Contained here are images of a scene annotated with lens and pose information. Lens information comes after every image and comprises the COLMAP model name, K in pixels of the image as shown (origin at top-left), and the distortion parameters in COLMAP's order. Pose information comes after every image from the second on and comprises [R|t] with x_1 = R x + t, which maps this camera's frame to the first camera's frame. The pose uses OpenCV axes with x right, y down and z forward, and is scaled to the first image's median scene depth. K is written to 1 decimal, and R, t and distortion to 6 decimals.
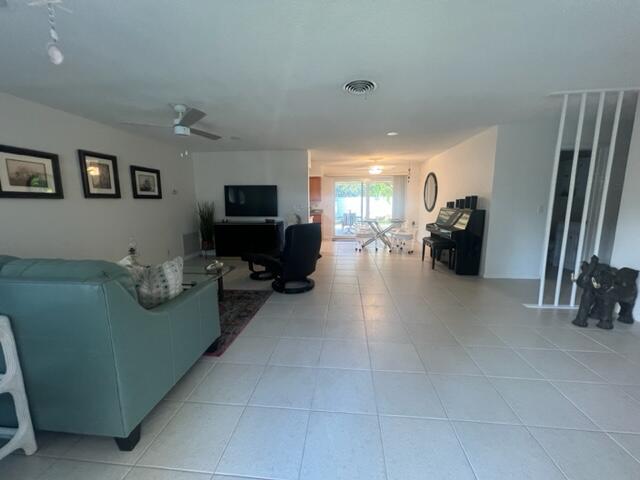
lens RADIAL K [[256.0, 0, 319.1], [0, 256.0, 242.4], [0, 0, 1]] dist [-0.003263, 0.000276]
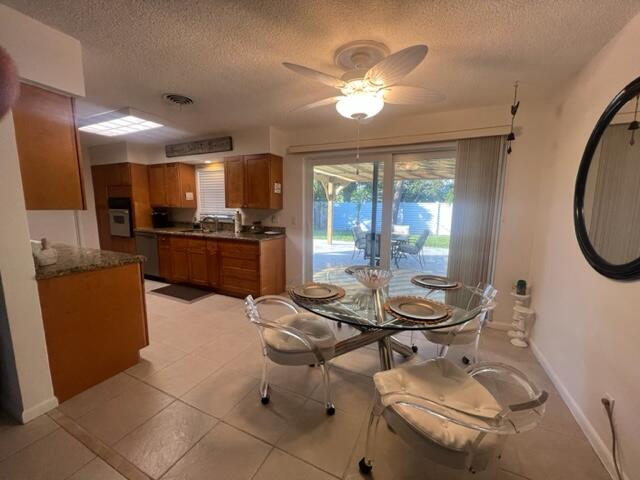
lens RADIAL K [[256.1, 0, 320.2], [0, 256.1, 241.6], [0, 0, 1]] dist [-0.000243, 0.000189]
pose [[0.942269, 0.066027, -0.328283, 0.400804], [-0.072910, 0.997301, -0.008687, -0.186996], [0.326823, 0.032120, 0.944540, 1.057169]]
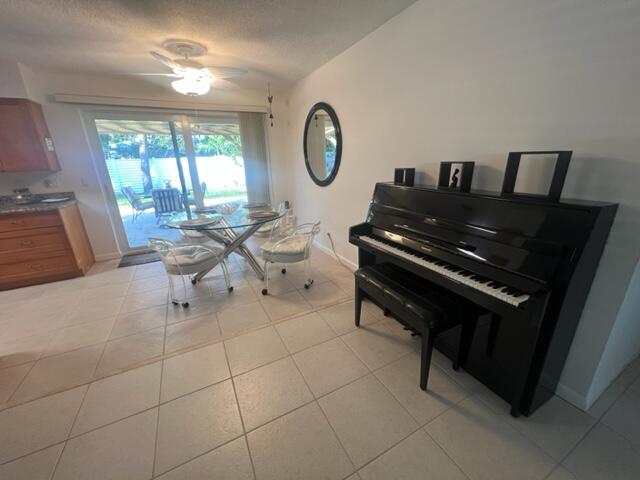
lens RADIAL K [[256.1, 0, 320.8], [0, 256.1, 242.8], [0, 0, 1]] dist [-0.000243, 0.000189]
pose [[0.836457, -0.186625, 0.515277, 0.205934], [0.108357, 0.977989, 0.178315, -0.144629], [-0.537213, -0.093319, 0.838268, 0.811700]]
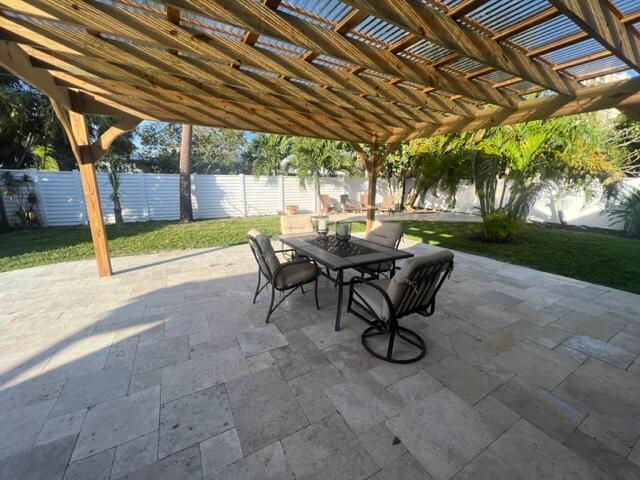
lens RADIAL K [[256.0, 0, 320.7], [0, 256.0, 241.8], [0, 0, 1]] dist [-0.003263, 0.000276]
pose [[0.809778, -0.116478, 0.575059, -0.138579], [0.077980, 0.992768, 0.091275, -0.325672], [-0.581531, -0.029070, 0.813005, 2.009191]]
